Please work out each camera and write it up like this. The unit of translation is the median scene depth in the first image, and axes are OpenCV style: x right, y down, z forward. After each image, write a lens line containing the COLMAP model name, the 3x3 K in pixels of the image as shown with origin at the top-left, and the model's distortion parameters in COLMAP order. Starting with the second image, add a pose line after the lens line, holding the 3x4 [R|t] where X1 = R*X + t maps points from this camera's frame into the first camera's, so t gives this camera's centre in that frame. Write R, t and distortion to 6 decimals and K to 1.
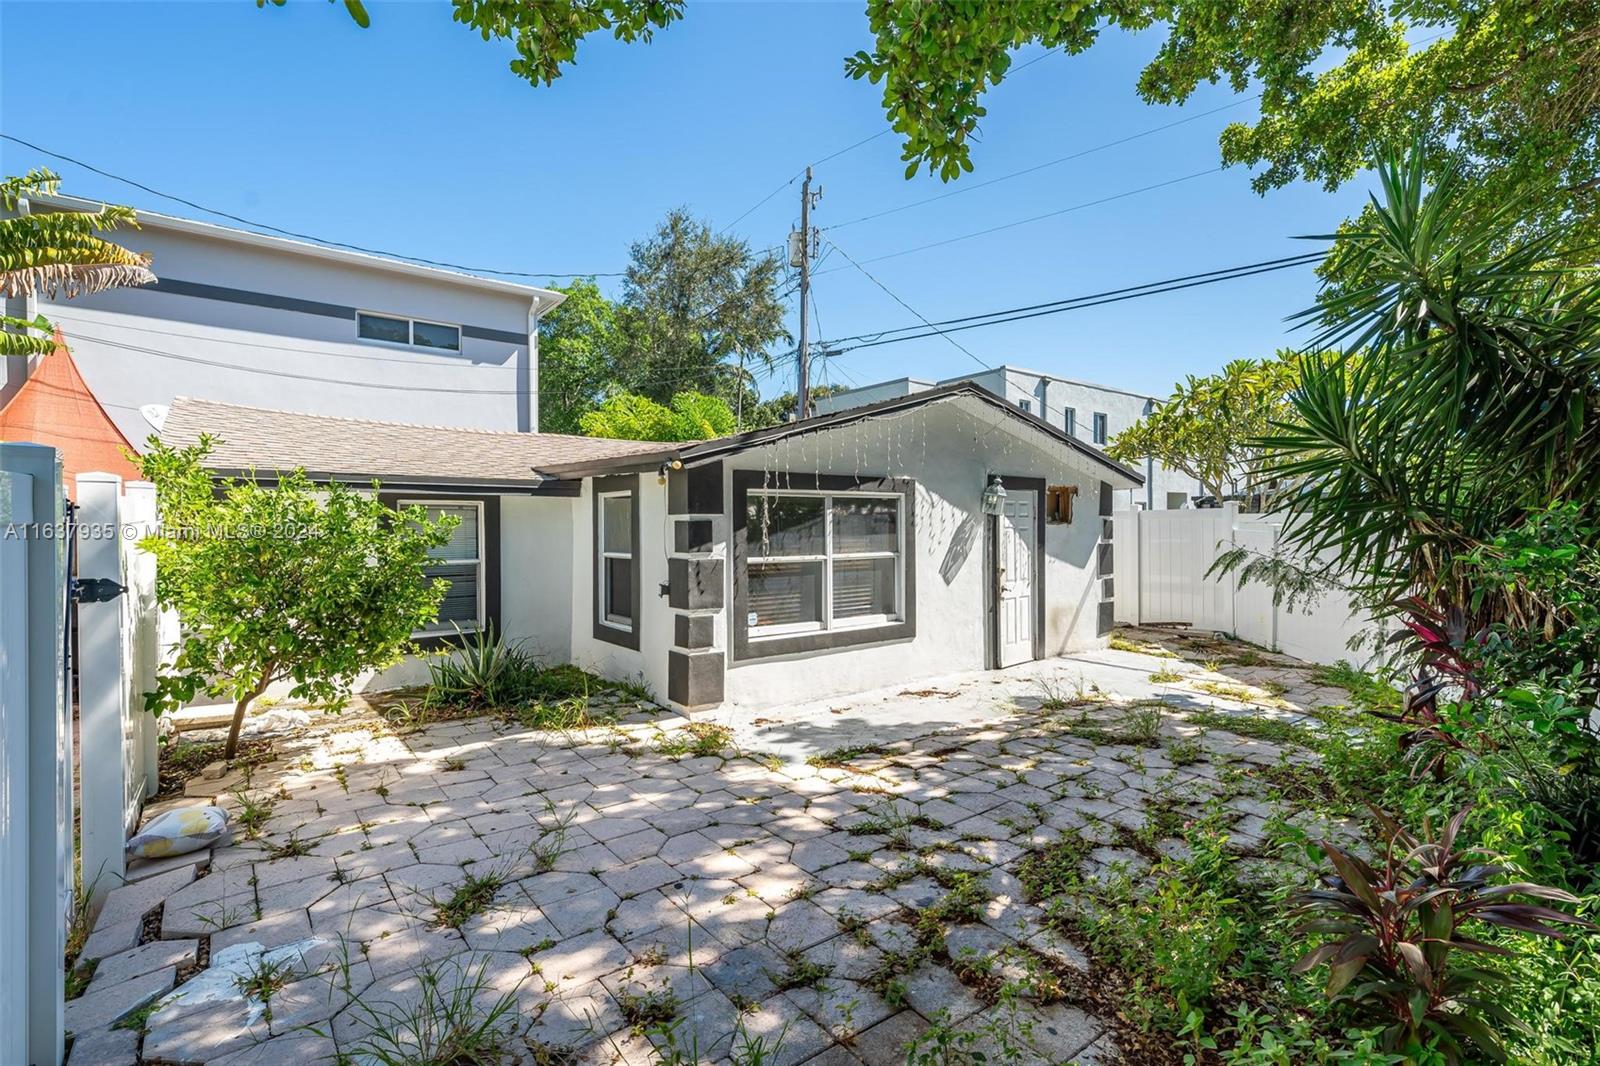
lens RADIAL K [[766.3, 0, 800.0], [0, 766.3, 533.0], [0, 0, 1]] dist [0.010379, -0.001073]
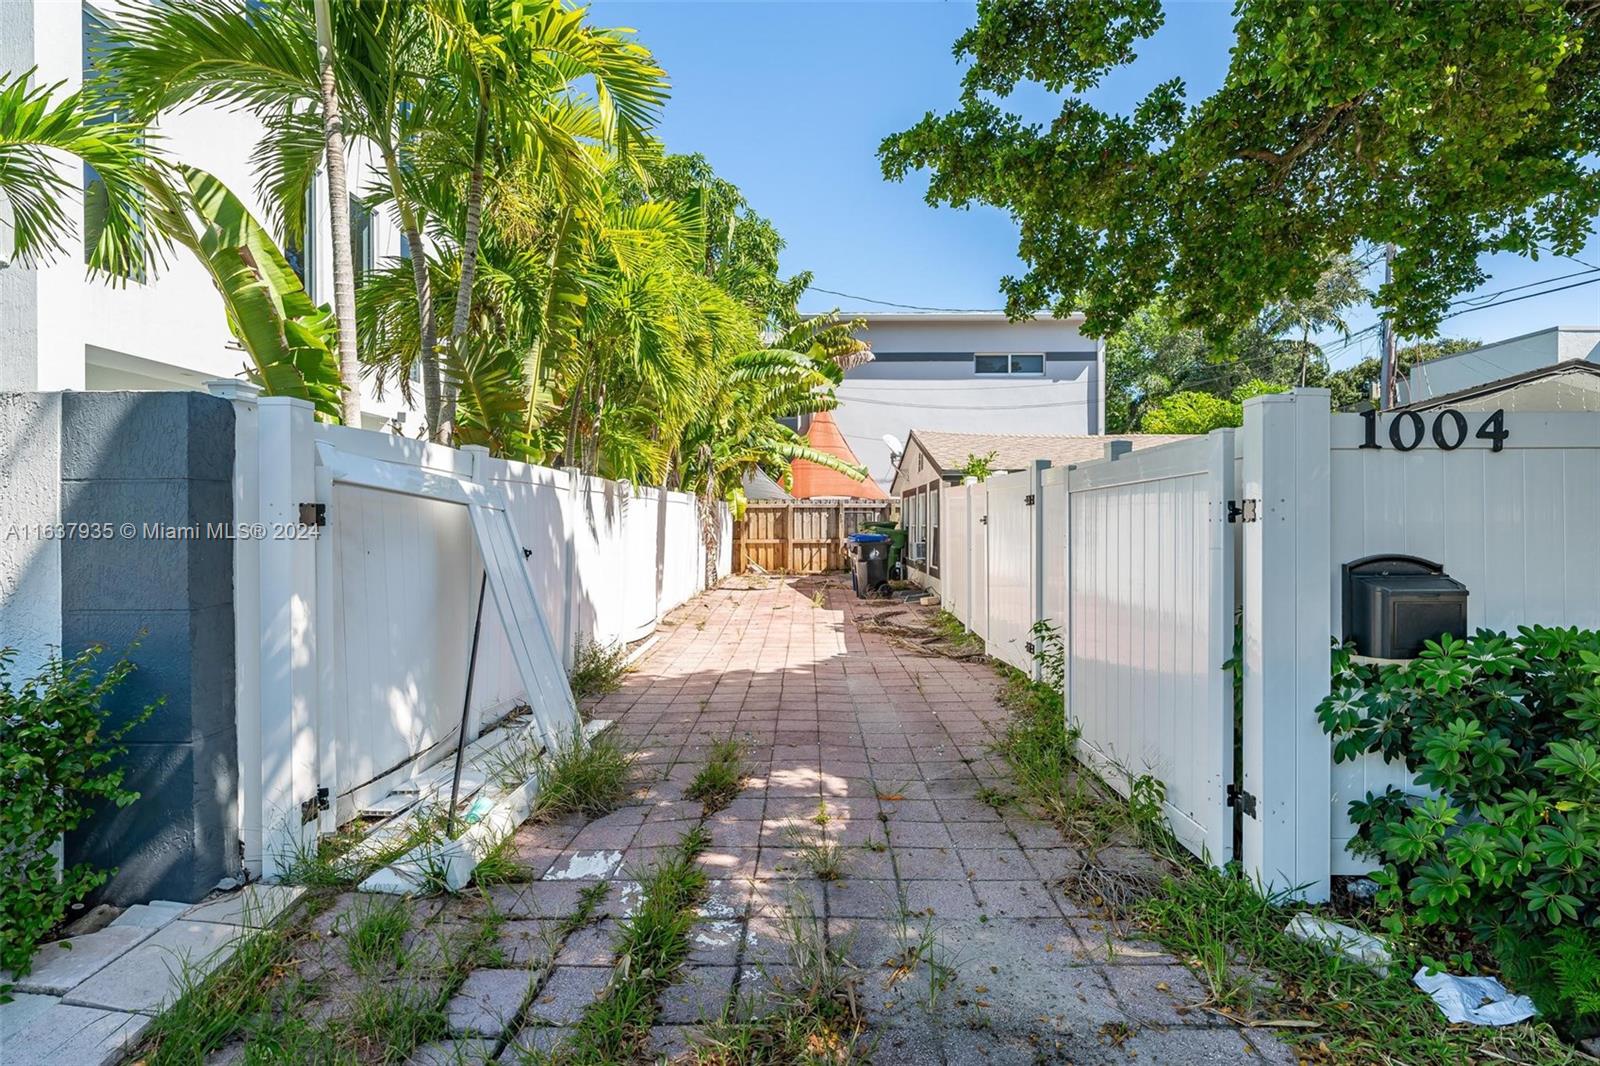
lens RADIAL K [[766.3, 0, 800.0], [0, 766.3, 533.0], [0, 0, 1]] dist [0.010379, -0.001073]
pose [[0.794506, 0.007381, -0.607212, 0.008745], [-0.003612, 0.999966, 0.007429, 0.018689], [0.607246, -0.003709, 0.794505, -0.243035]]
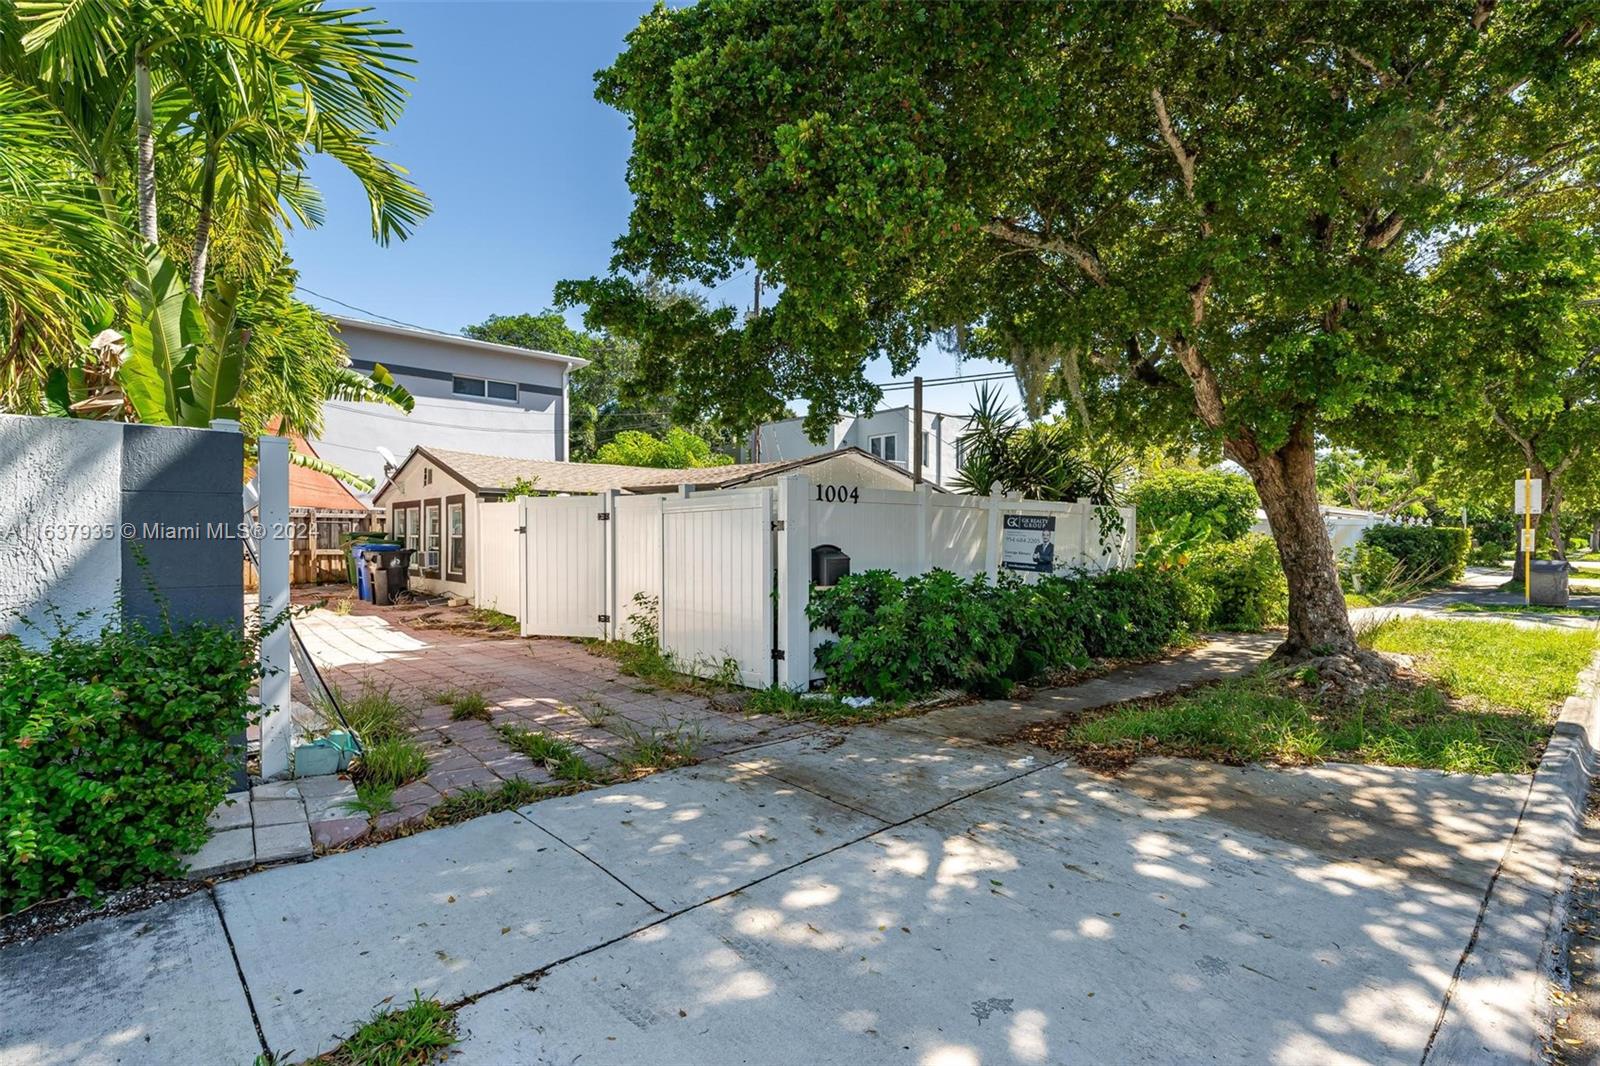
lens RADIAL K [[766.3, 0, 800.0], [0, 766.3, 533.0], [0, 0, 1]] dist [0.010379, -0.001073]
pose [[0.996356, 0.003505, 0.085225, -0.039522], [-0.002435, 0.999917, -0.012659, 0.023295], [-0.085262, 0.012405, 0.996281, -0.434898]]
